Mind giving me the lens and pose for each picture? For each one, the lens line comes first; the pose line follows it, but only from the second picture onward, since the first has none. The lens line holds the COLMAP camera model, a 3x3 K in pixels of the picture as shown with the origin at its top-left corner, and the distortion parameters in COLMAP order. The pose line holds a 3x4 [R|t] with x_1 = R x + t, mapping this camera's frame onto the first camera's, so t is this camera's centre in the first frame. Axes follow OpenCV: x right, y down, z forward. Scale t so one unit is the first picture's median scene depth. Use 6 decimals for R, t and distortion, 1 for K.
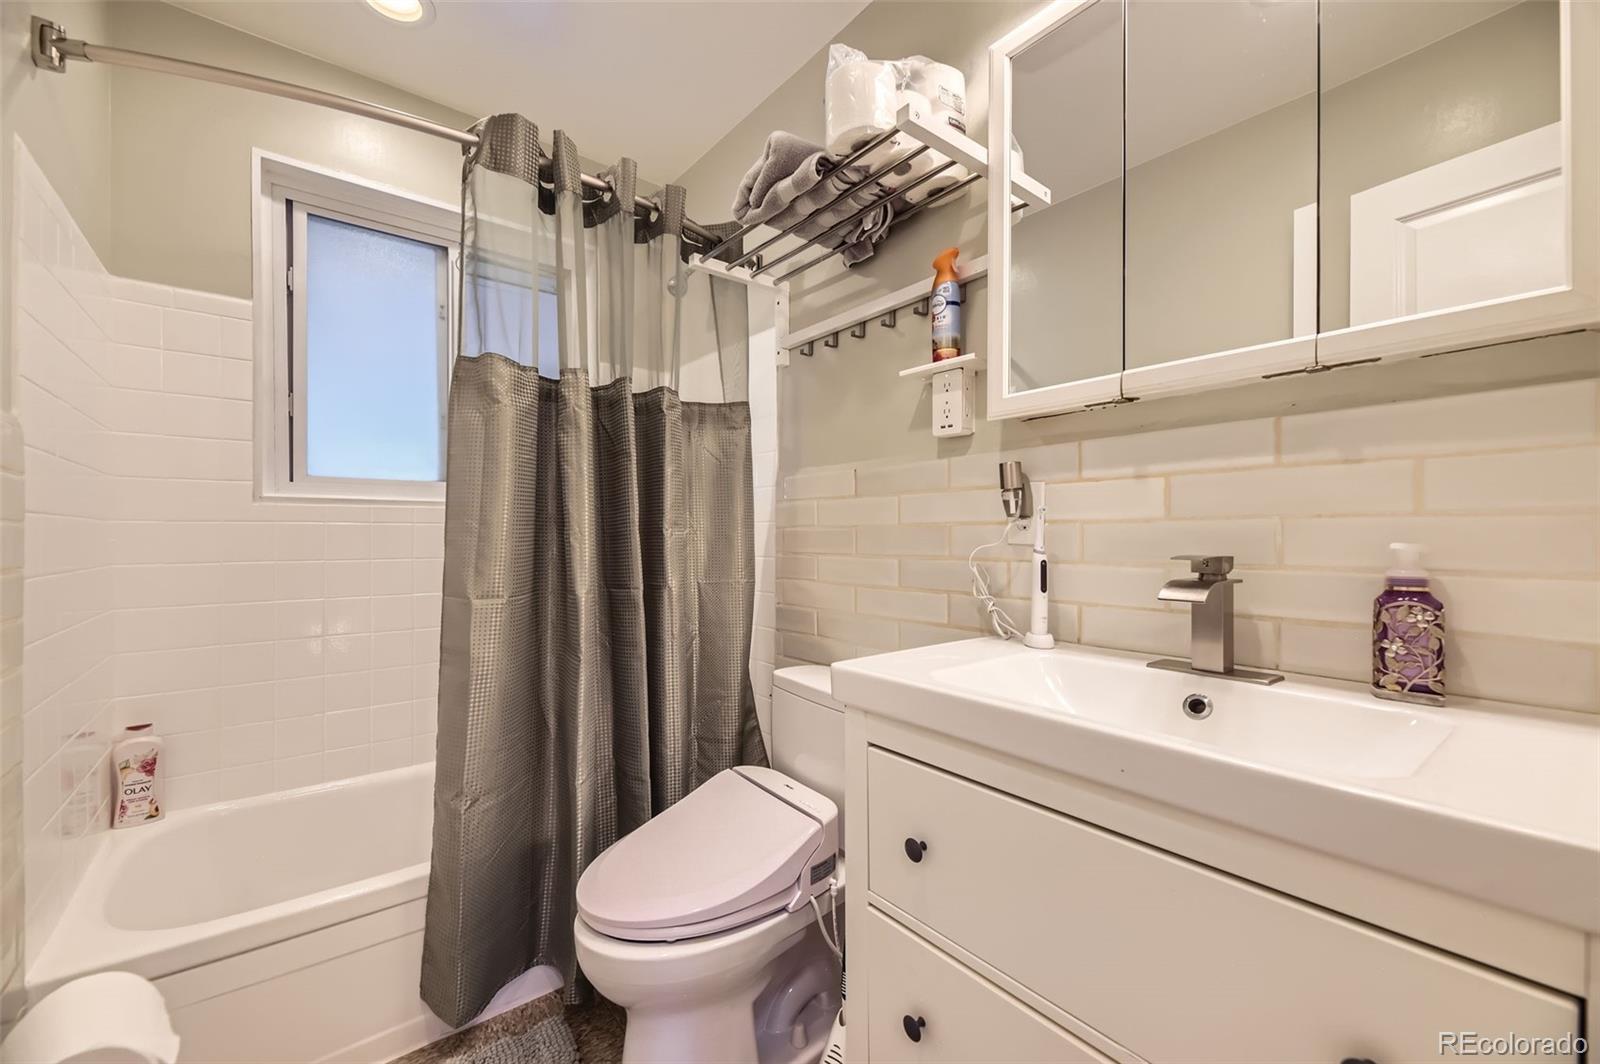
lens RADIAL K [[647.3, 0, 796.5], [0, 647.3, 526.7], [0, 0, 1]] dist [0.023687, -0.011879]
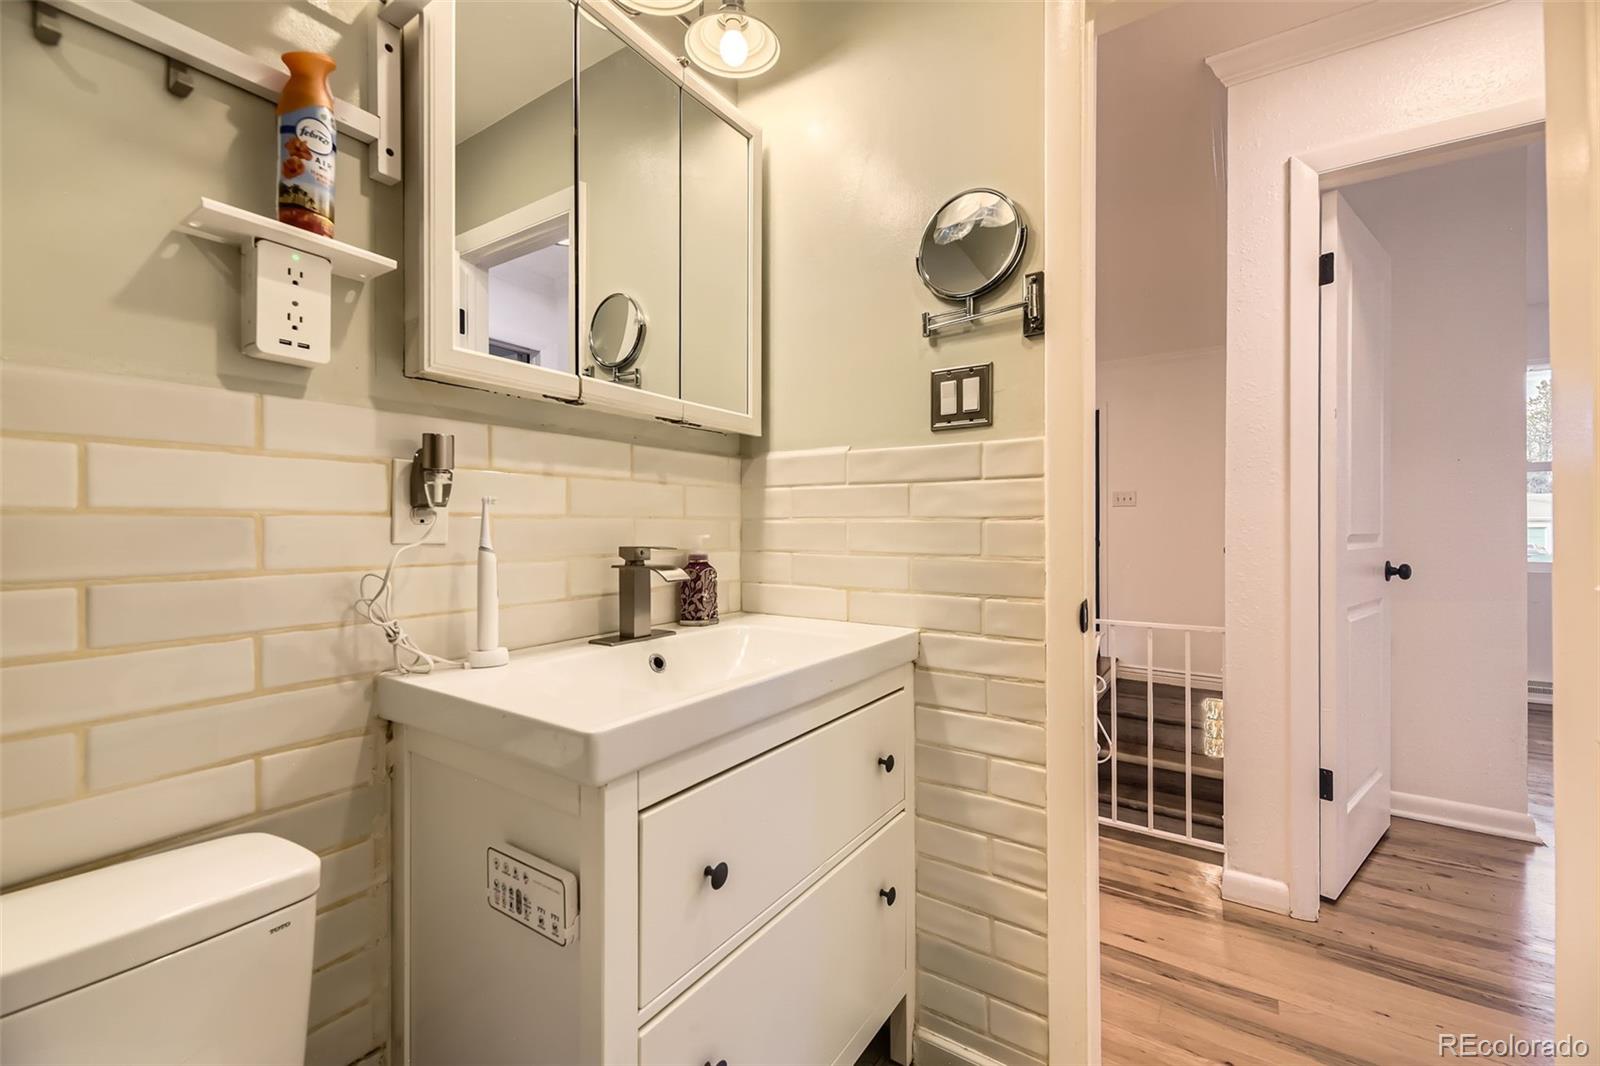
lens RADIAL K [[640.1, 0, 797.4], [0, 640.1, 532.4], [0, 0, 1]] dist [0.018923, -0.007718]
pose [[-0.283453, -0.007011, 0.958961, -0.572402], [-0.015444, 0.999877, 0.002745, 0.006741], [-0.958862, -0.014032, -0.283526, 0.922493]]
